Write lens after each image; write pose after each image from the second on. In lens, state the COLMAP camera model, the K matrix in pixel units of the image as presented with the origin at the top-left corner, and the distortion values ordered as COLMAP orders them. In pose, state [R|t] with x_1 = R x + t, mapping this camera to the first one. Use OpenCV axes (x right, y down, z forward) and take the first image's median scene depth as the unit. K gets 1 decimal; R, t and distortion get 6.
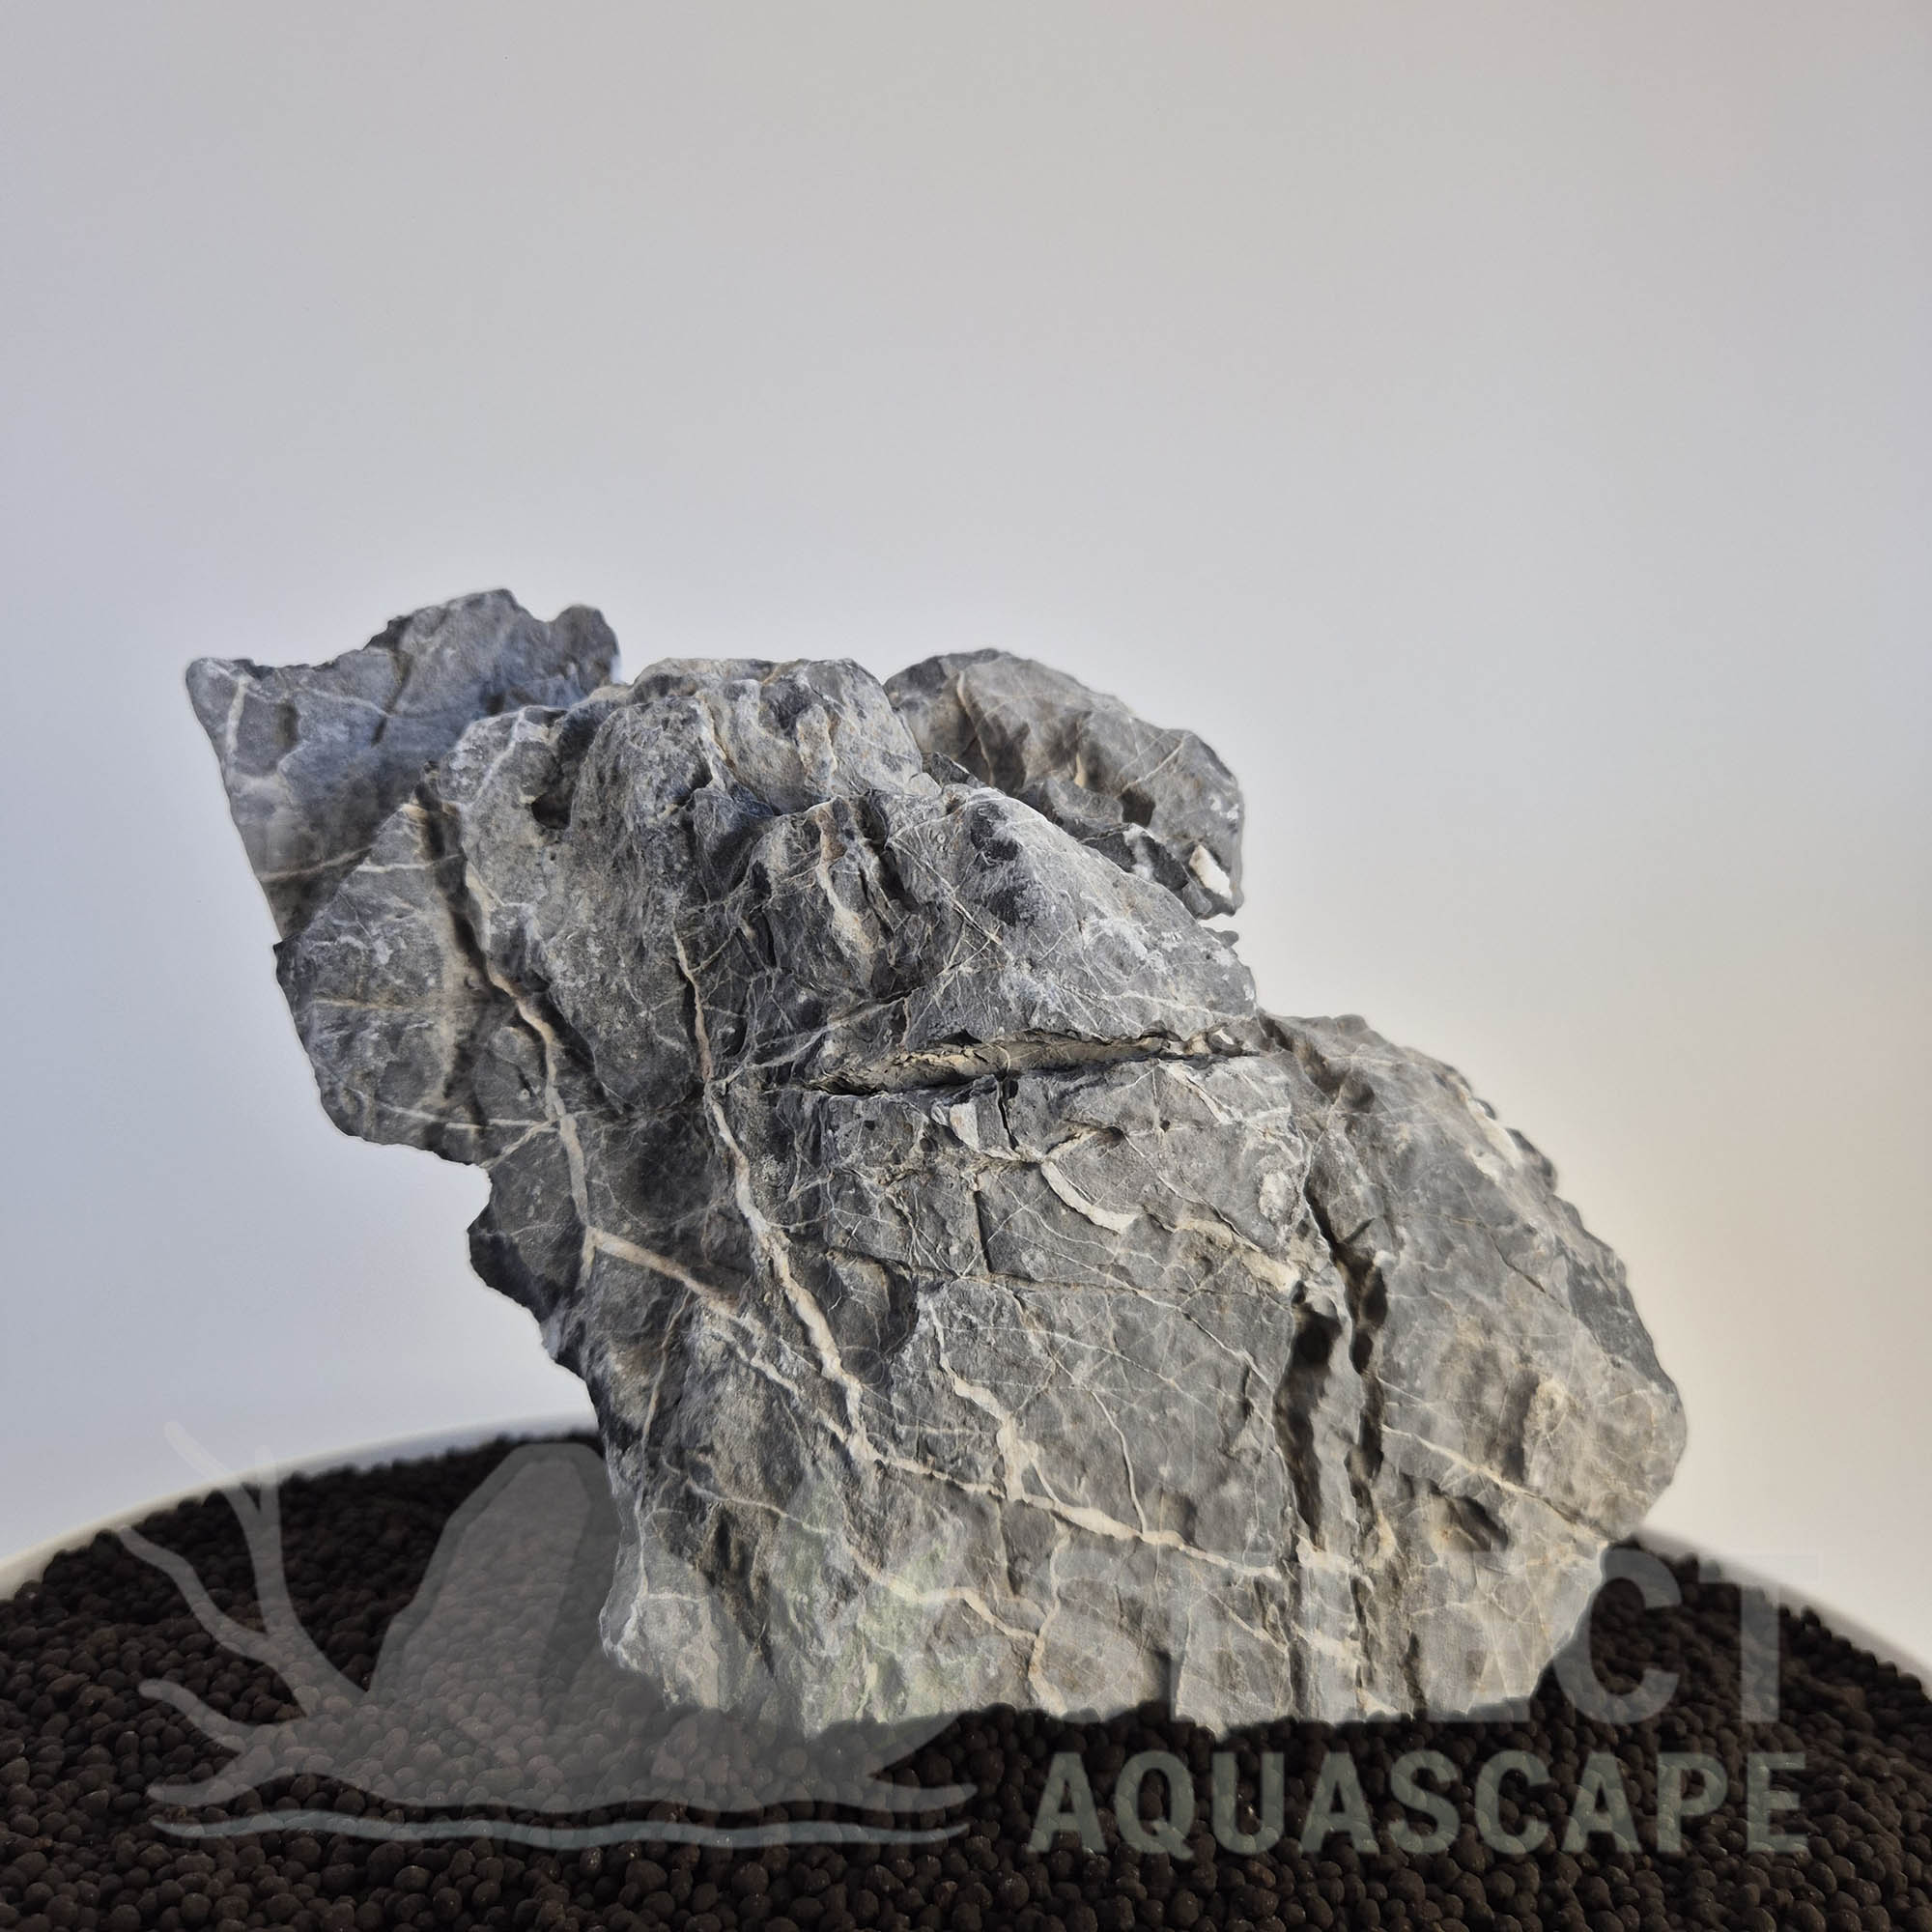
lens RADIAL K [[1783.4, 0, 957.4], [0, 1783.4, 963.8], [0, 0, 1]] dist [0.059919, -0.093478]
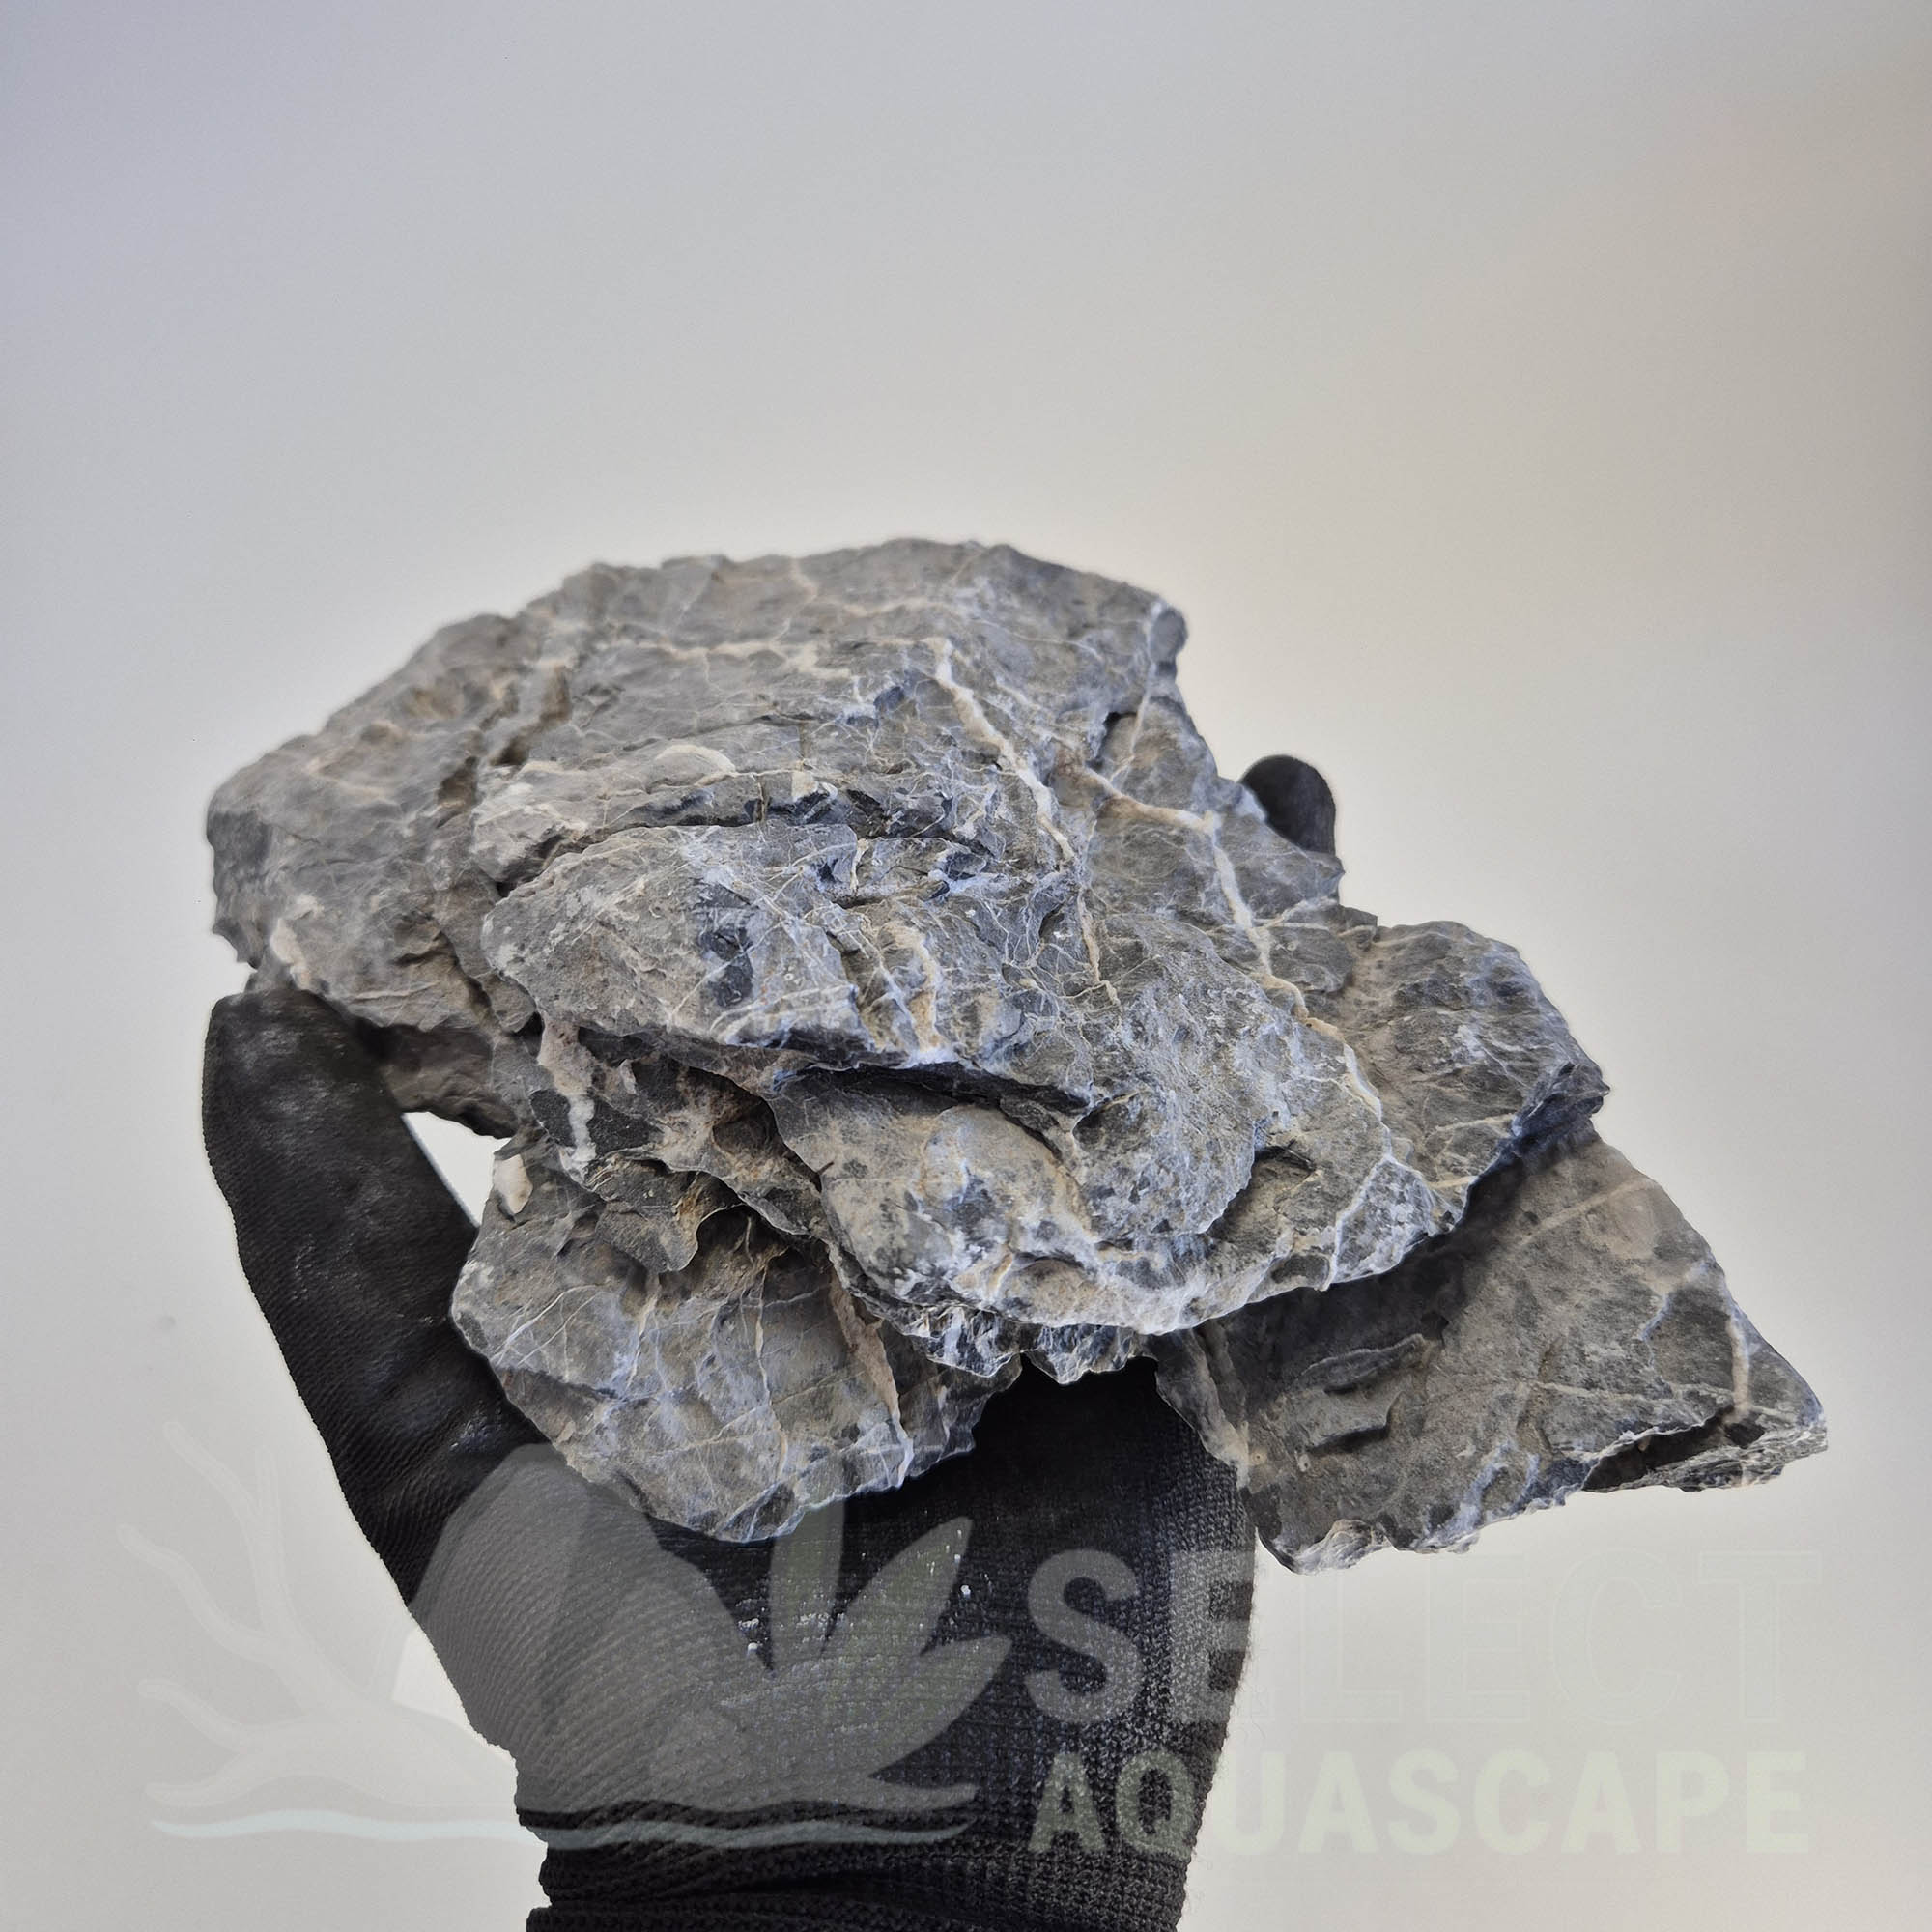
lens RADIAL K [[1783.4, 0, 957.4], [0, 1783.4, 963.8], [0, 0, 1]] dist [0.059919, -0.093478]
pose [[-0.997737, -0.009593, 0.066549, -0.133381], [0.054918, -0.687317, 0.724279, -0.629926], [0.038792, 0.726295, 0.686288, 0.373548]]
